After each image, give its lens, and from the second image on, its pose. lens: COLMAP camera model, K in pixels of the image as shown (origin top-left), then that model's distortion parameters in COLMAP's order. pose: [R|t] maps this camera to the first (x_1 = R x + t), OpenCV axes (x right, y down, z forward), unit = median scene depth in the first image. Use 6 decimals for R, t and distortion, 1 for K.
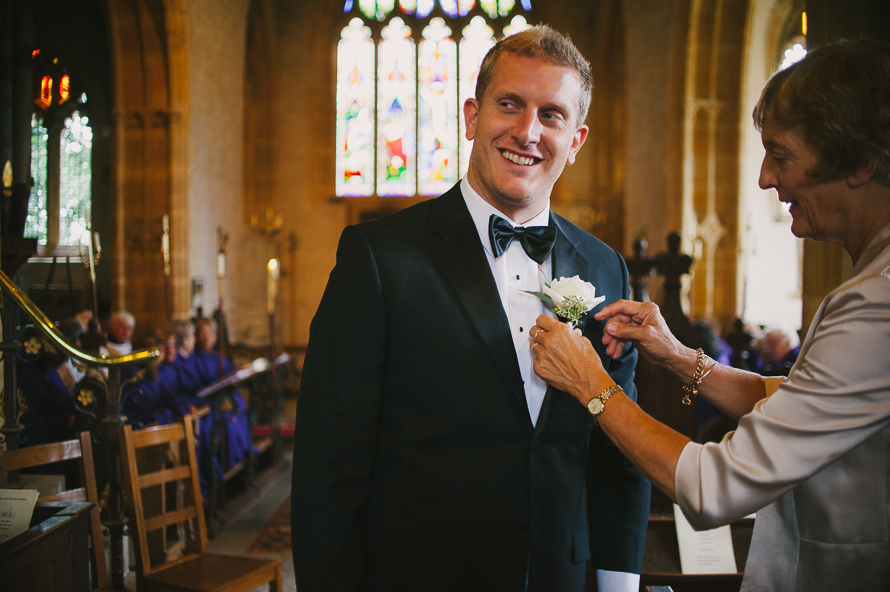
lens RADIAL K [[885.9, 0, 441.7], [0, 885.9, 296.2], [0, 0, 1]] dist [-0.010331, 0.000000]
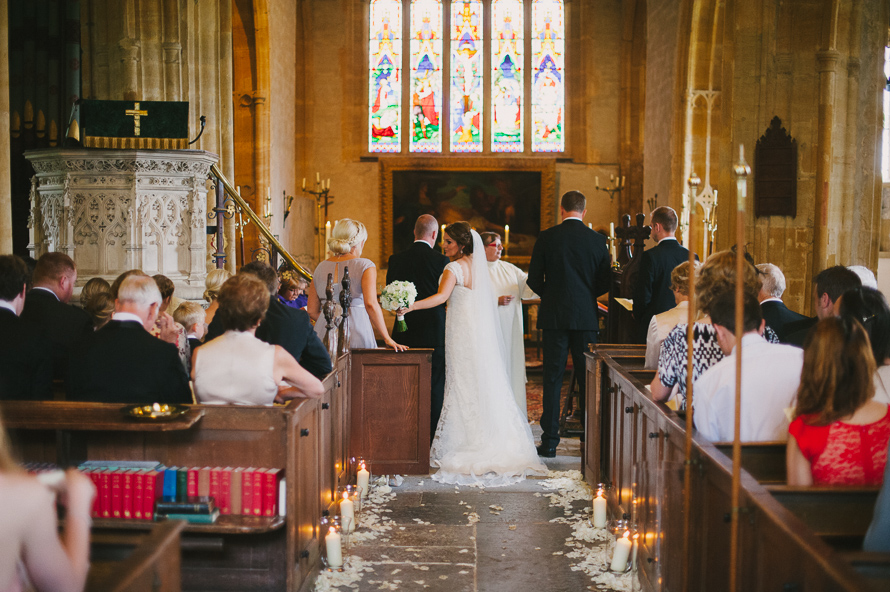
lens RADIAL K [[1403.6, 0, 445.8], [0, 1403.6, 294.0], [0, 0, 1]] dist [-0.242454, 0.000000]
pose [[0.999699, 0.001030, 0.024506, -0.073622], [-0.001635, 0.999694, 0.024685, 0.007693], [-0.024473, -0.024717, 0.999395, -0.647982]]
